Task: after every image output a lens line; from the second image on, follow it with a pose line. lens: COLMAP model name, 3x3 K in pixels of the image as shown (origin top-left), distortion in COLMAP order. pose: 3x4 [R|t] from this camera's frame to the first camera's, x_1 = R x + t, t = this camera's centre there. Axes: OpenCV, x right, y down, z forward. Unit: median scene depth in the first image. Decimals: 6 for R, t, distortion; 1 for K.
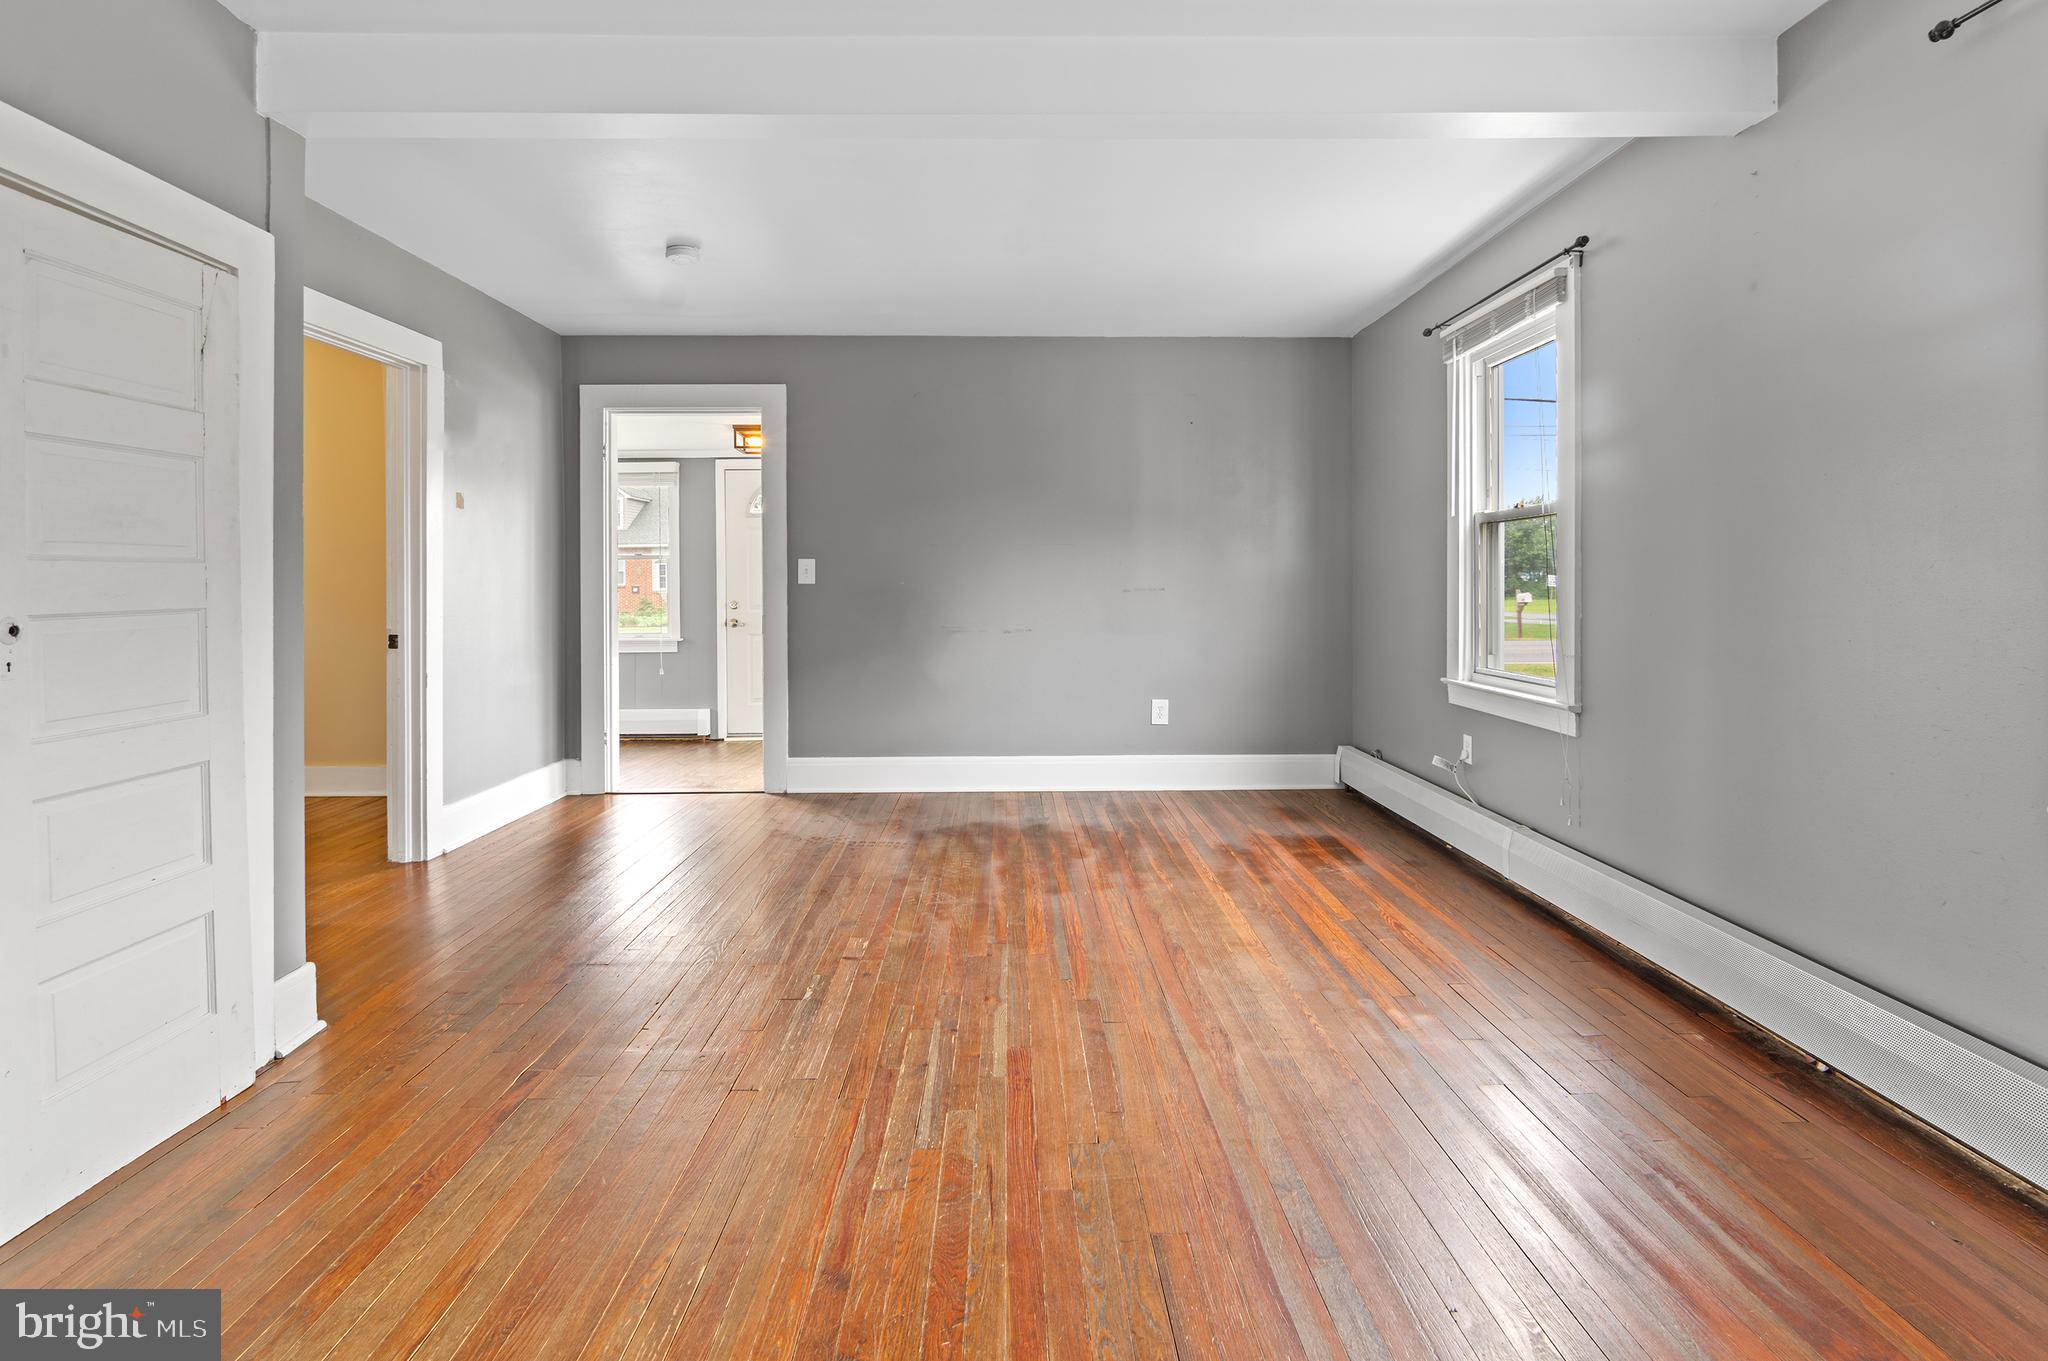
lens RADIAL K [[1024.7, 0, 1029.9], [0, 1024.7, 618.5], [0, 0, 1]] dist [-0.006110, -0.001989]
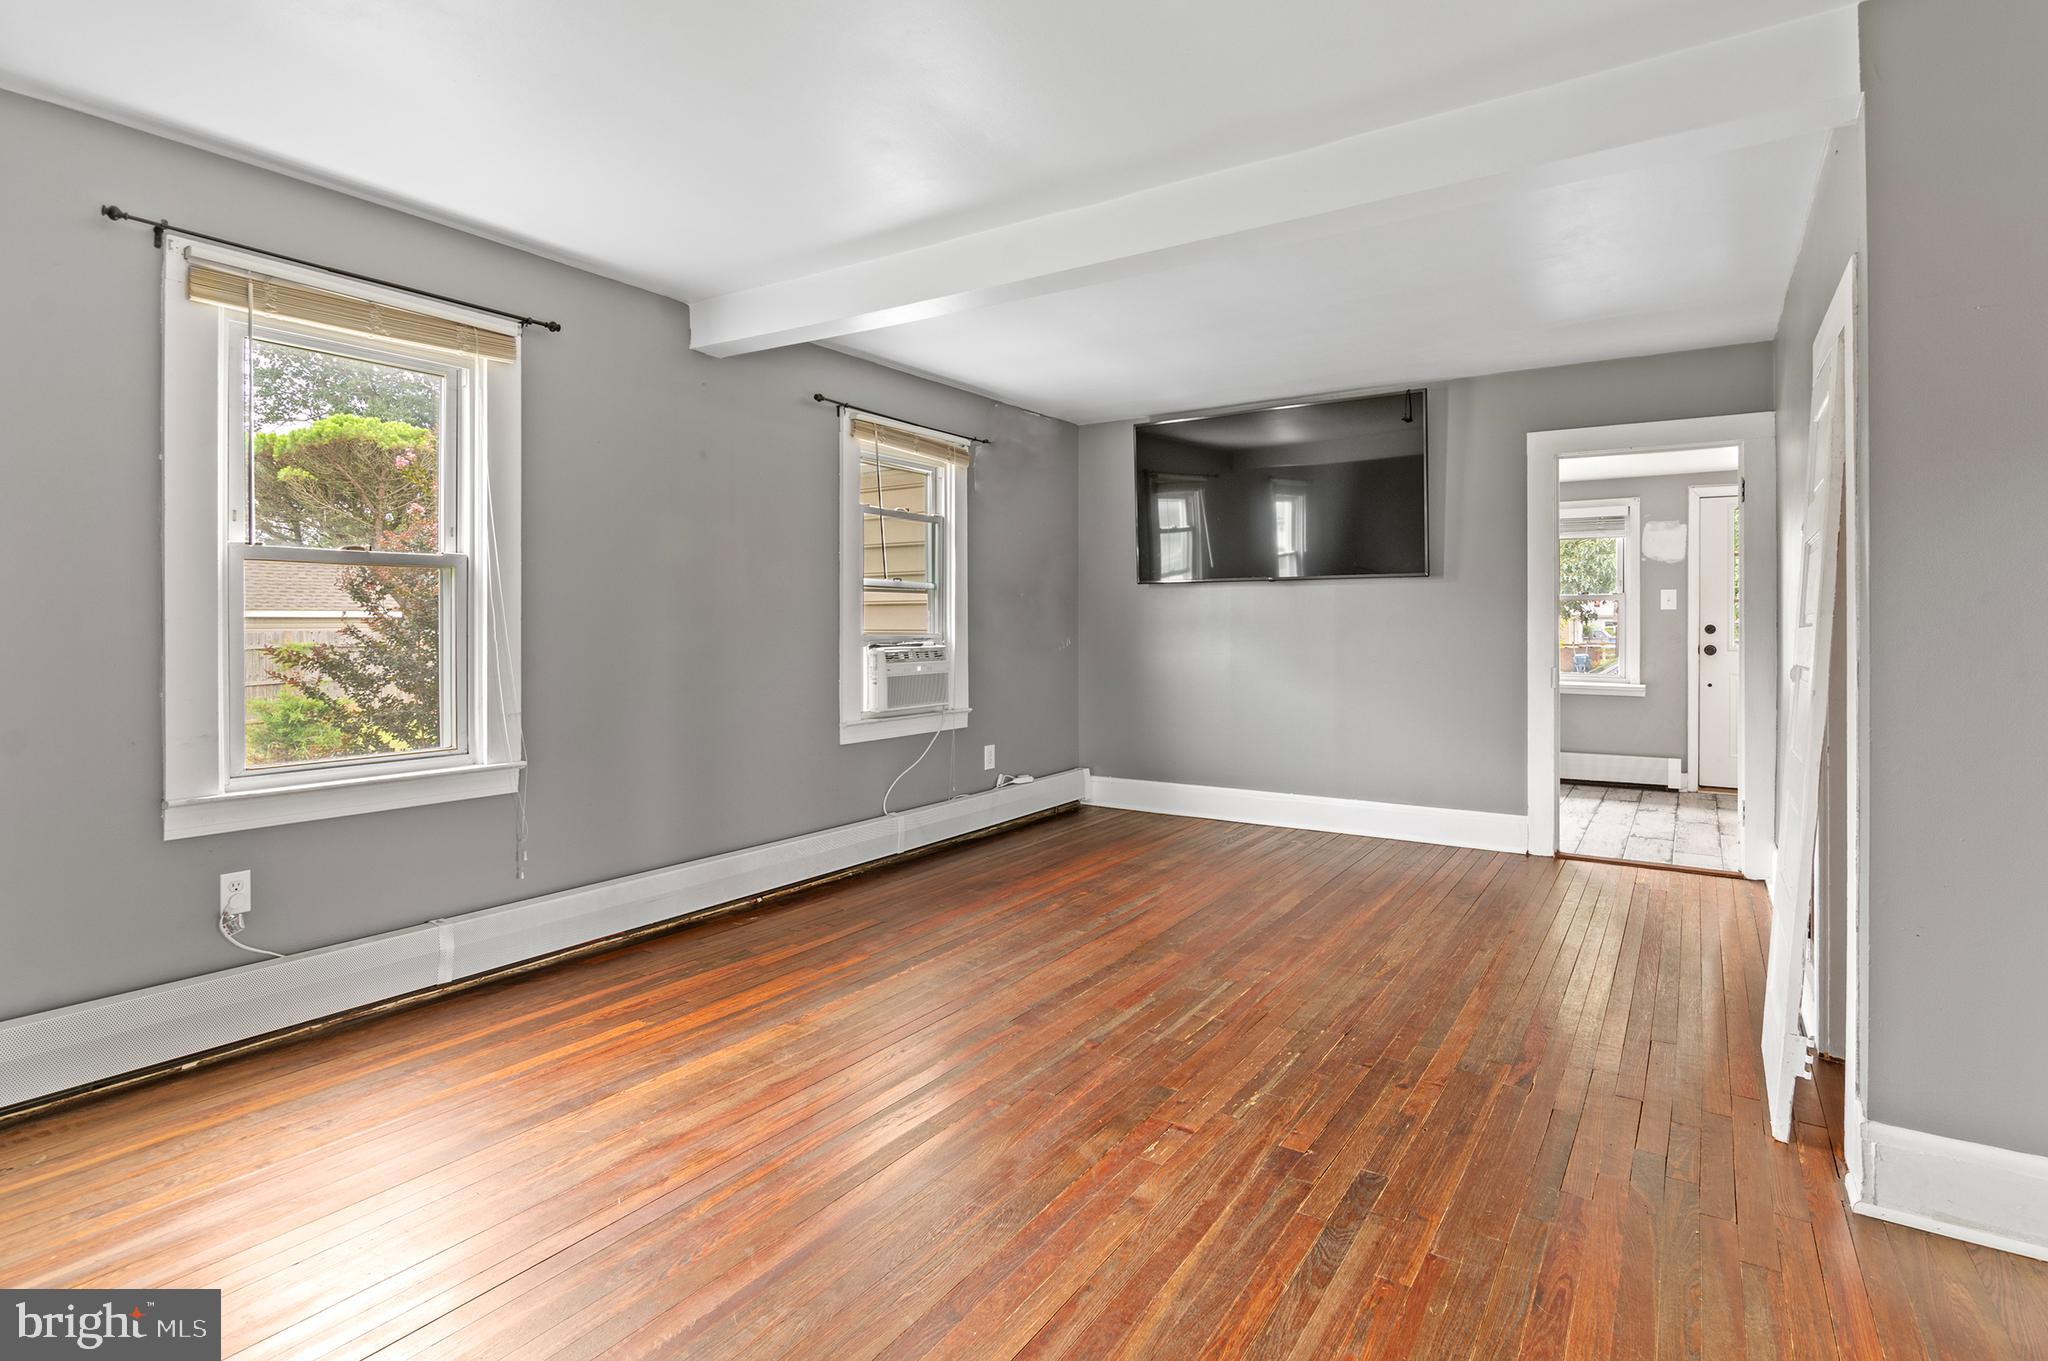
lens RADIAL K [[1024.7, 0, 1029.9], [0, 1024.7, 618.5], [0, 0, 1]] dist [-0.006110, -0.001989]
pose [[-0.823805, 0.002596, 0.566867, -0.628396], [0.018937, 0.999557, 0.022944, -0.094389], [-0.566557, 0.029636, -0.823490, 2.044867]]
